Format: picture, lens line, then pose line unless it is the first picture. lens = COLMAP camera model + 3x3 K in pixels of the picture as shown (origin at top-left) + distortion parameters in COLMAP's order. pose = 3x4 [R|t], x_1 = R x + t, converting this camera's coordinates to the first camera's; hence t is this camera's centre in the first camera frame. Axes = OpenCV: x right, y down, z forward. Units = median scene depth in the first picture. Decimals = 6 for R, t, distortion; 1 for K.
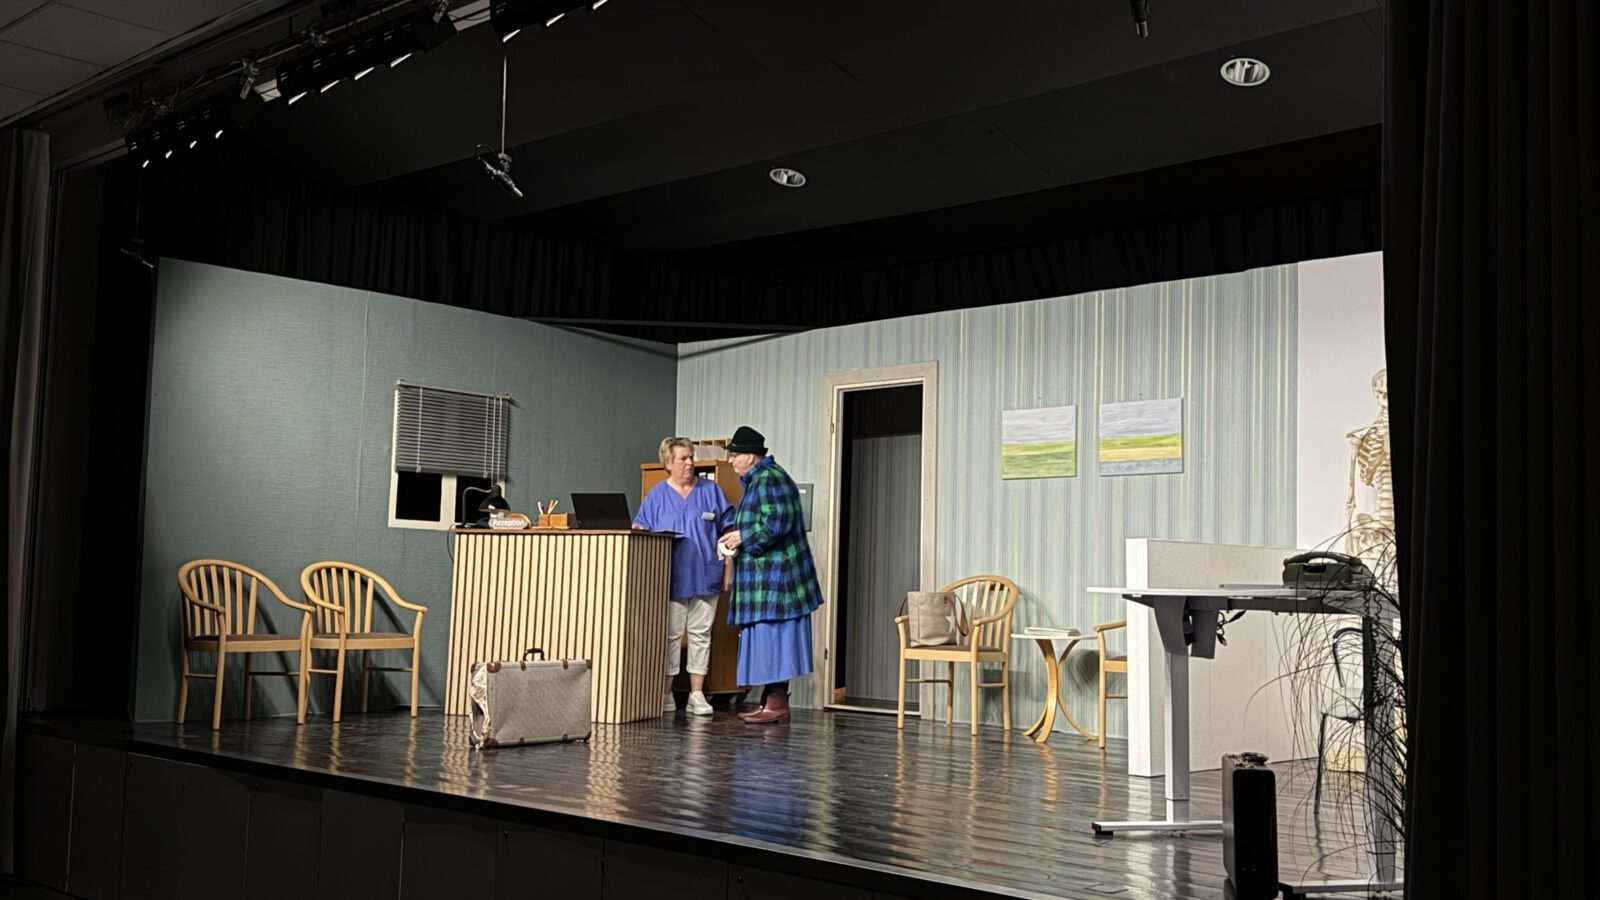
lens RADIAL K [[1588.2, 0, 800.0], [0, 1588.2, 450.0], [0, 0, 1]] dist [0.083262, 0.000707]
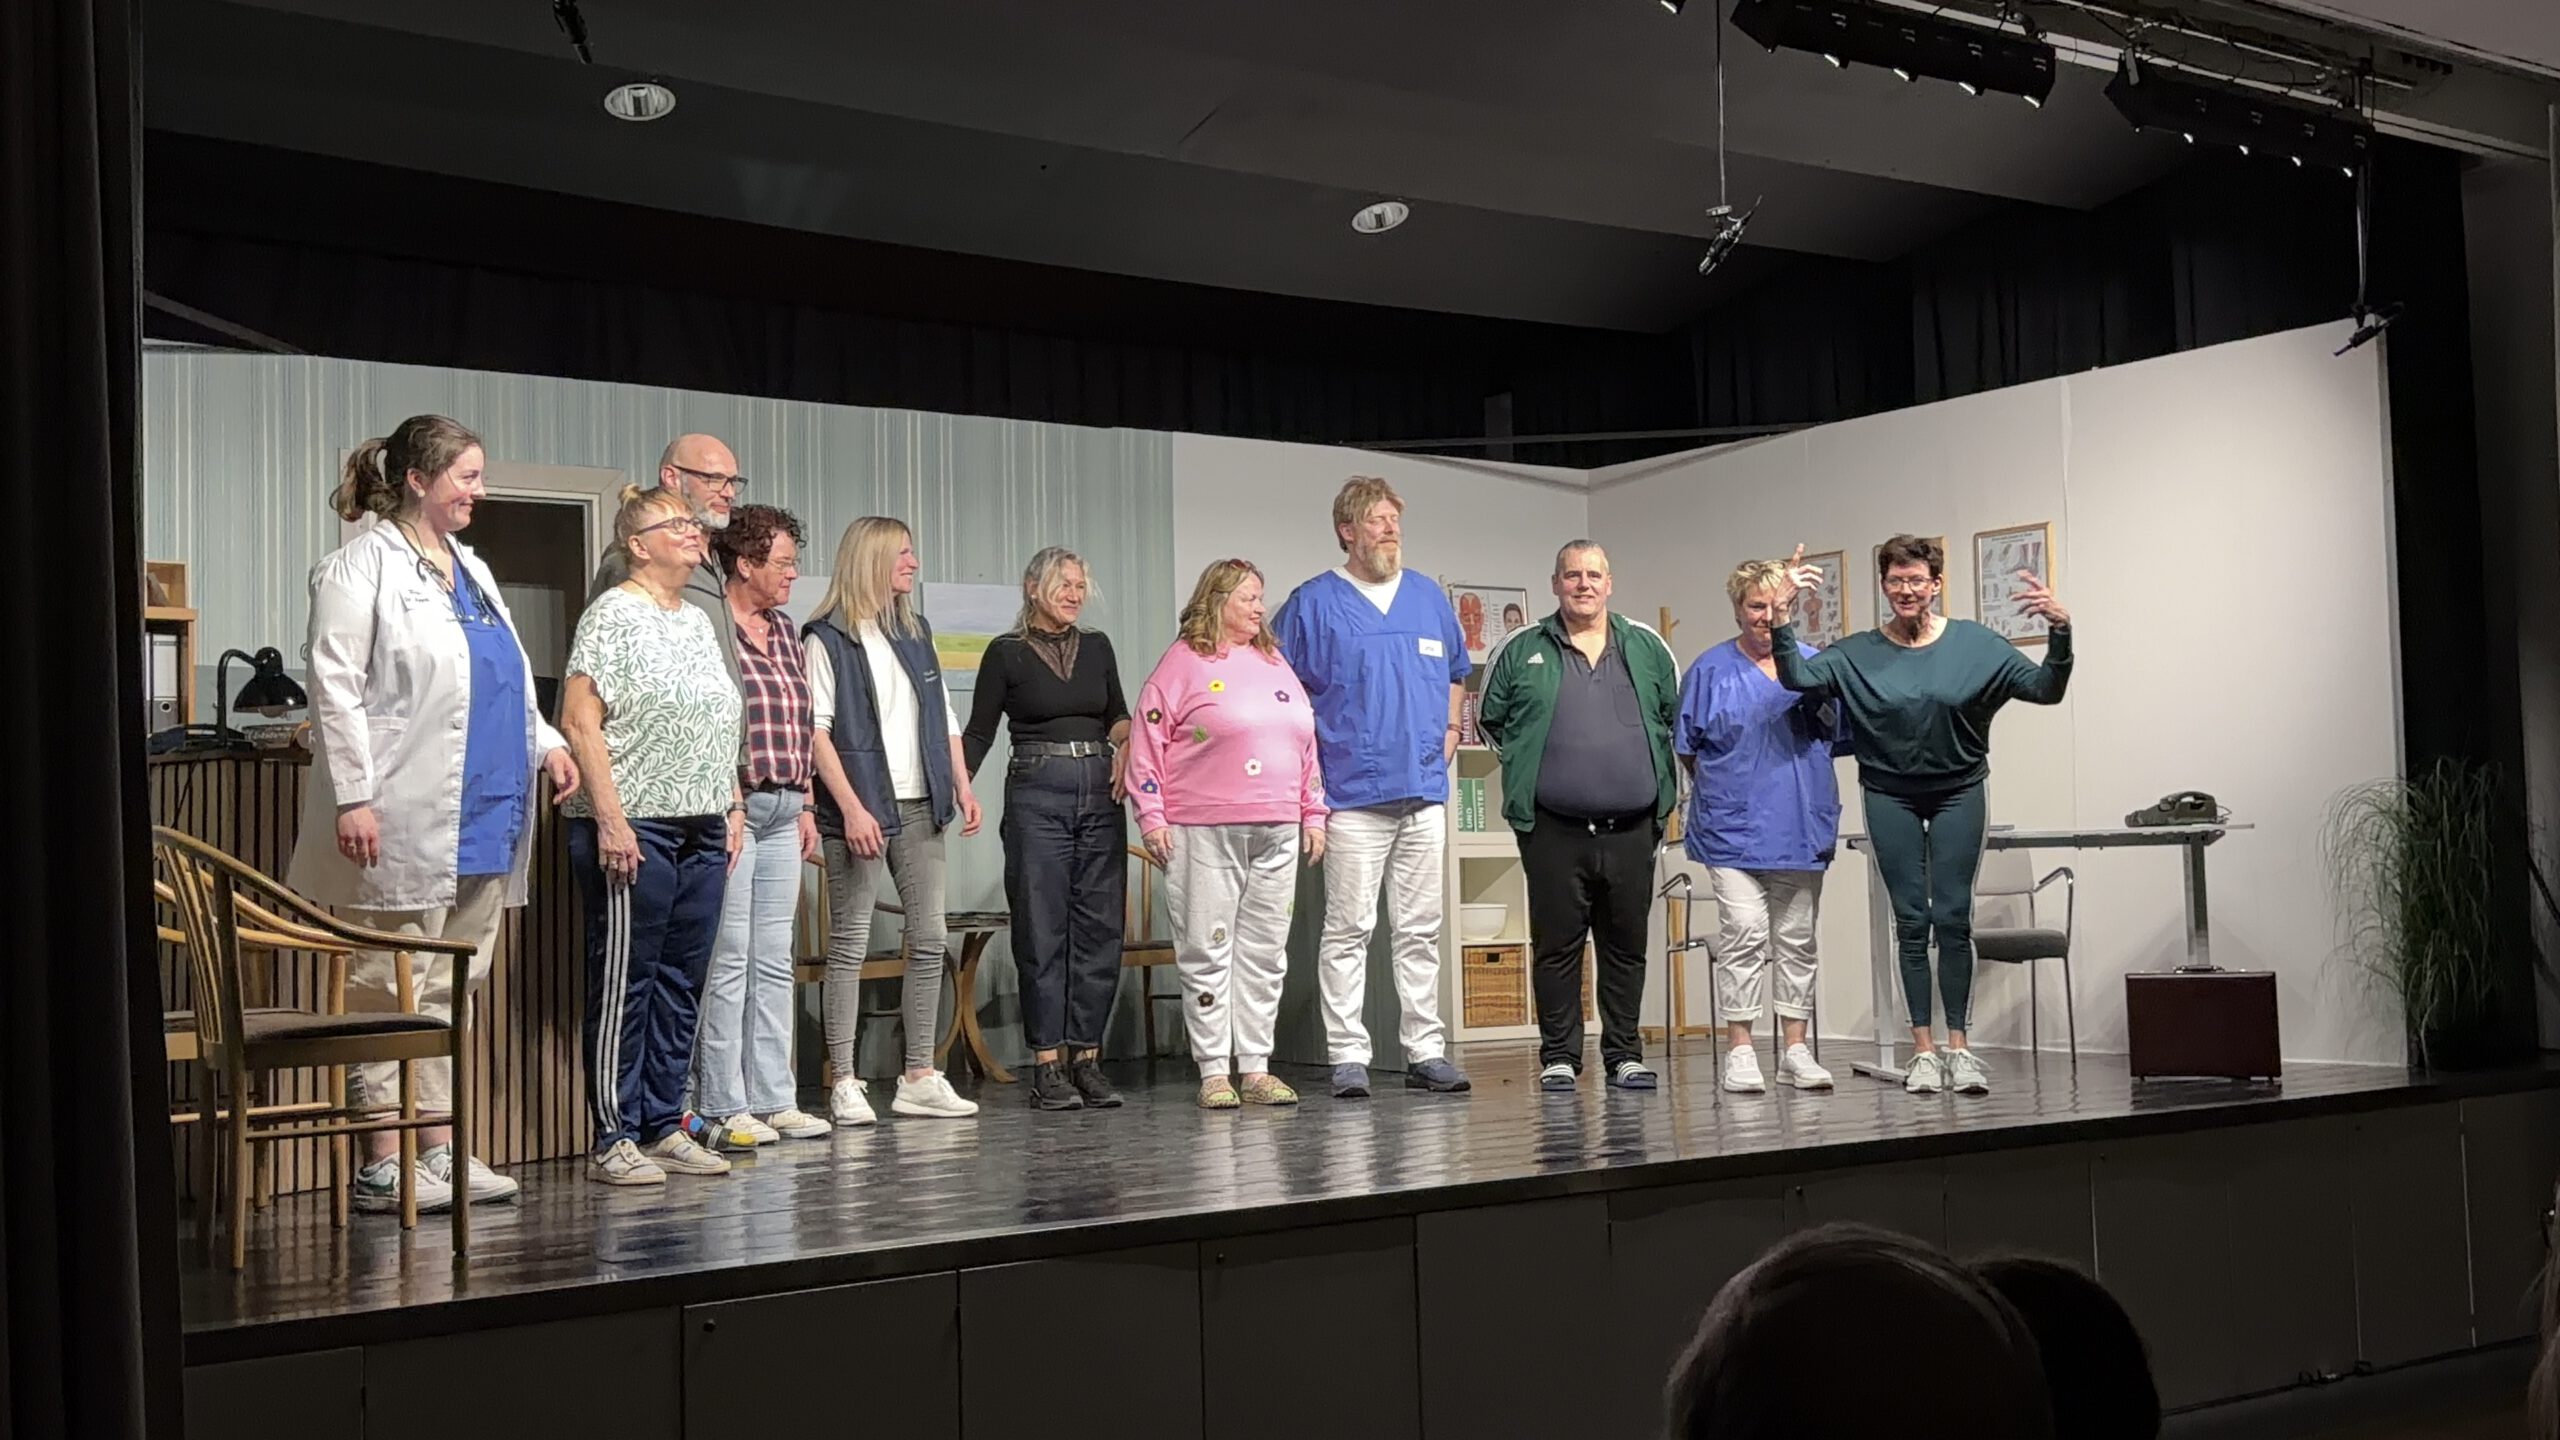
lens RADIAL K [[2670.2, 0, 1262.2], [0, 2670.2, 715.4], [0, 0, 1]] dist [0.173711, -0.340679]
pose [[0.196396, 0.030985, 0.980035, -0.878506], [-0.053384, 0.998356, -0.020866, 0.042650], [-0.979070, -0.048220, 0.197727, 0.629978]]
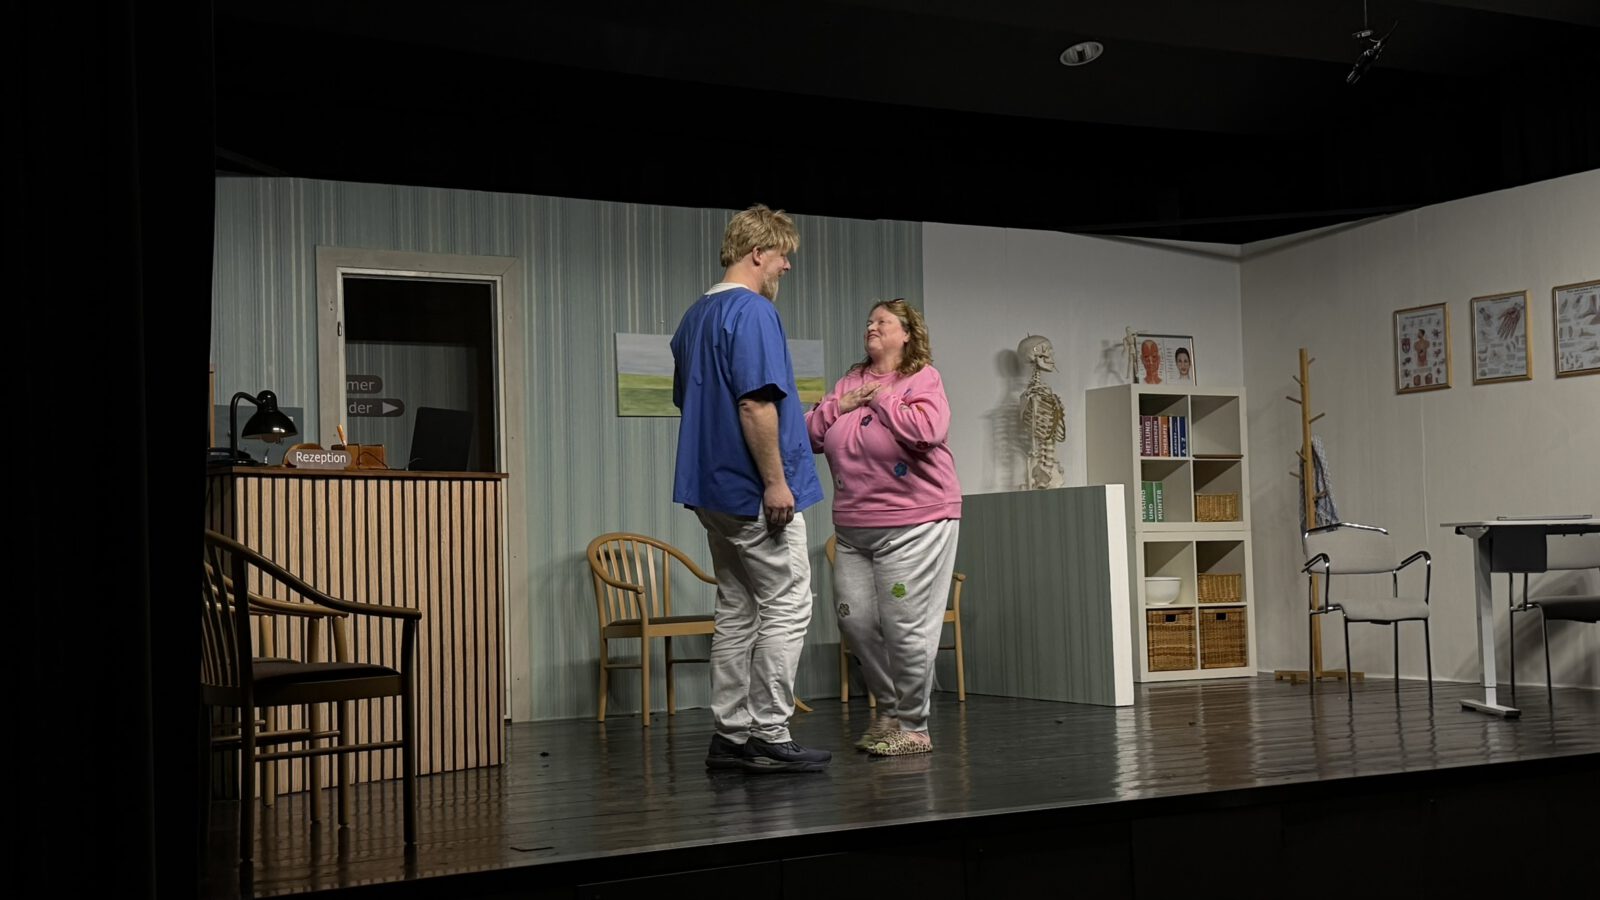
lens RADIAL K [[1959.4, 0, 803.8], [0, 1959.4, 451.4], [0, 0, 1]] dist [0.192373, -0.422956]
pose [[0.280795, 0.021642, 0.959524, -0.852763], [-0.045715, 0.998913, -0.009153, 0.043162], [-0.958678, -0.041294, 0.281479, 0.645426]]
